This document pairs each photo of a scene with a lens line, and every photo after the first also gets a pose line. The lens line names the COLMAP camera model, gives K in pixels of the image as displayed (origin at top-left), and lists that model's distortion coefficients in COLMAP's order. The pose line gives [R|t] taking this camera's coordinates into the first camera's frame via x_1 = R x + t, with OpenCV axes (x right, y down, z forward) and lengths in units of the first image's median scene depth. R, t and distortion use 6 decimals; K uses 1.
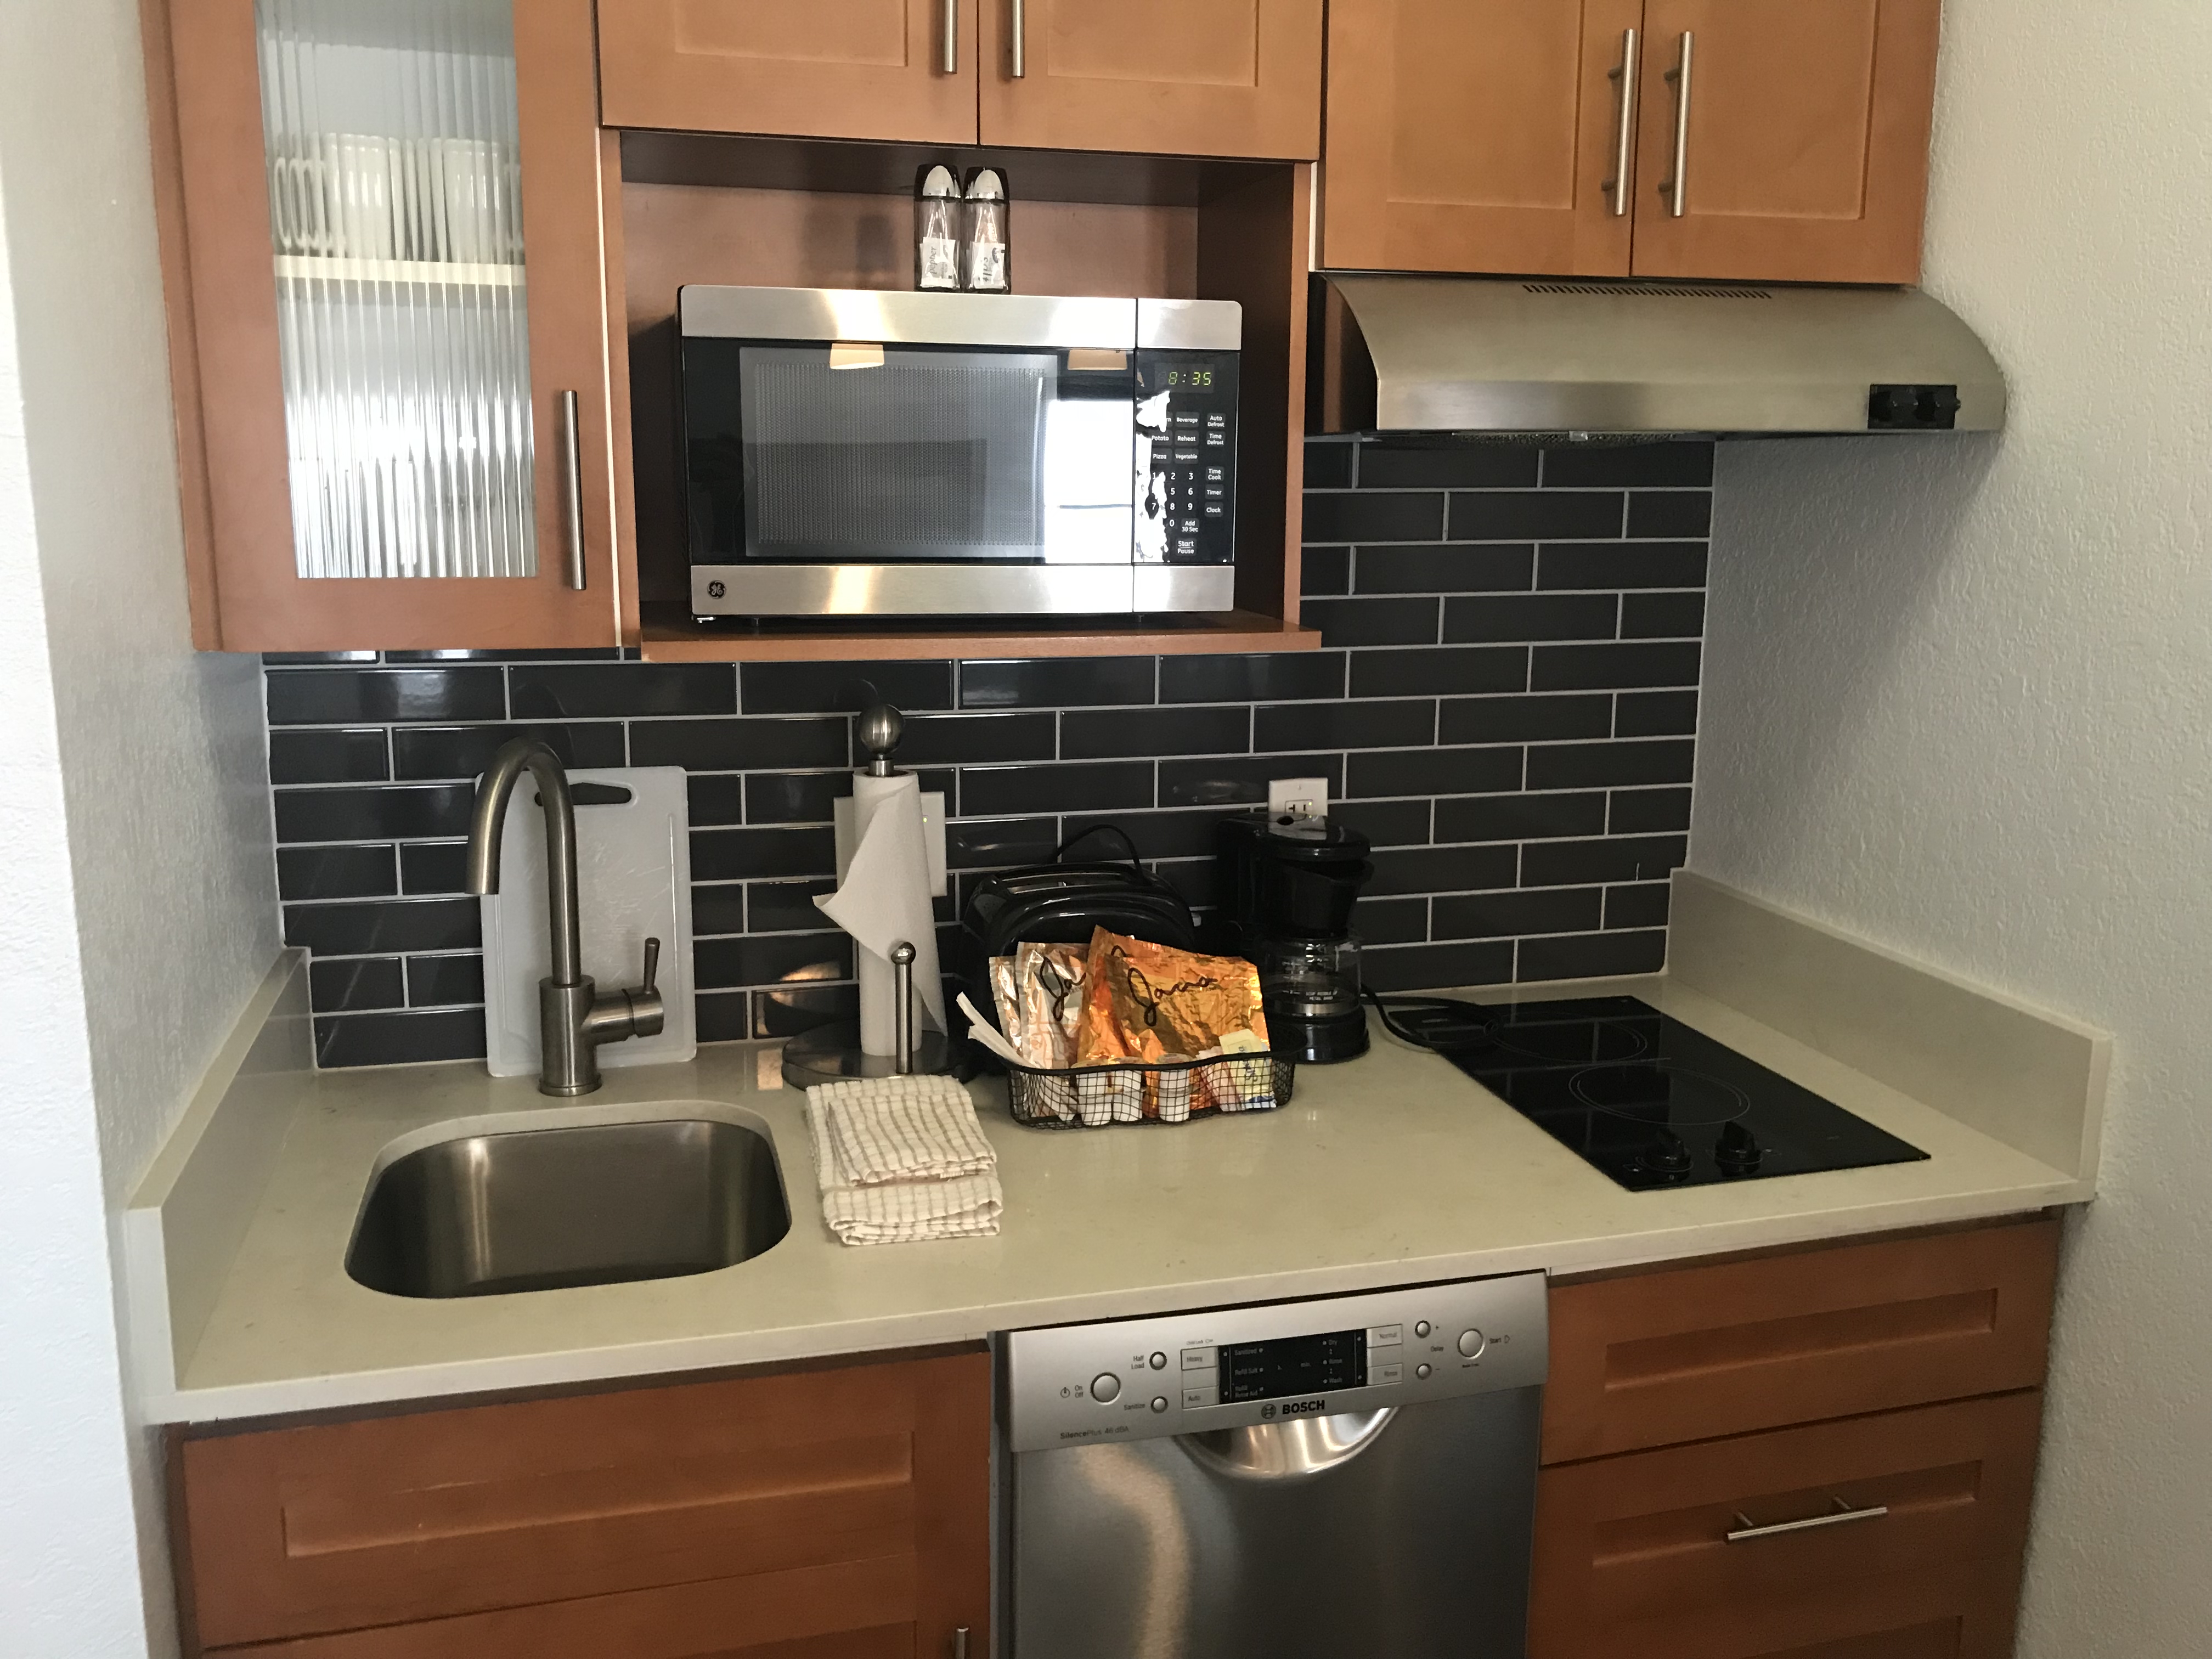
lens RADIAL K [[1791.5, 0, 1134.9], [0, 1791.5, 820.6], [0, 0, 1]] dist [-0.006335, 0.006003]
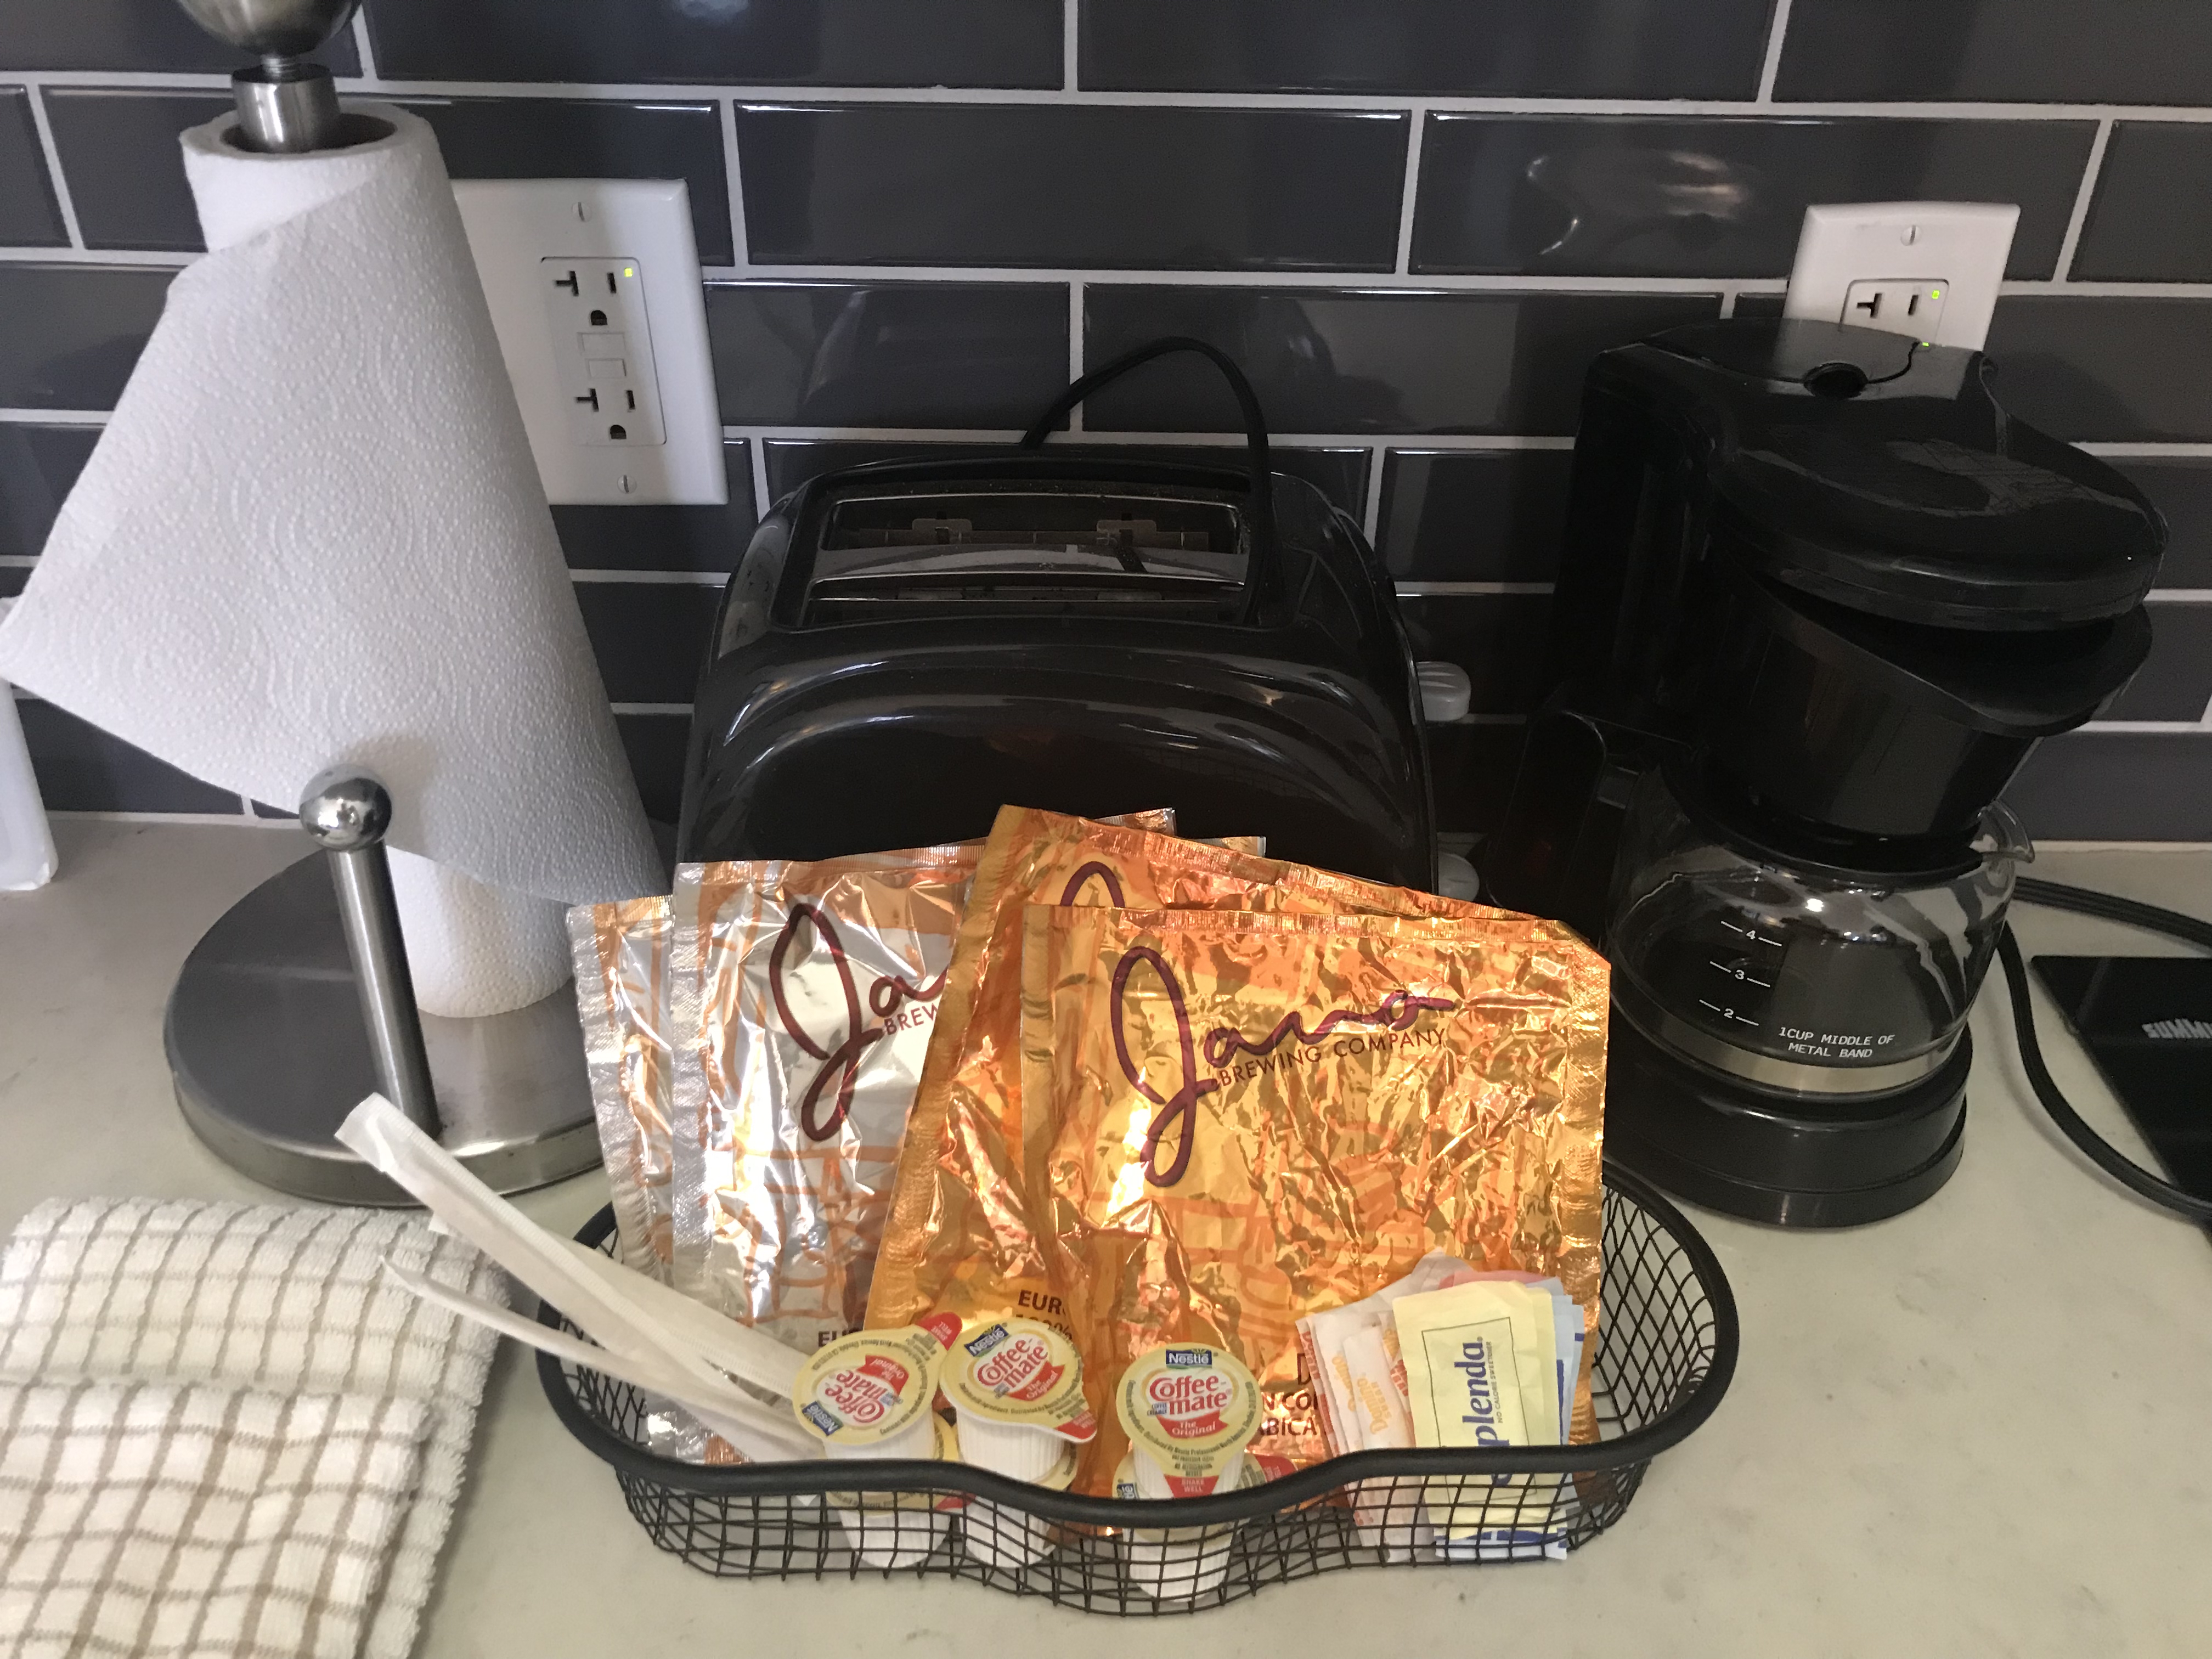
lens RADIAL K [[1791.5, 0, 1134.9], [0, 1791.5, 820.6], [0, 0, 1]] dist [-0.006335, 0.006003]
pose [[0.962357, 0.155274, -0.223068, 0.050670], [-0.058197, 0.919430, 0.388924, -0.037172], [0.265485, -0.361302, 0.893856, 0.680747]]
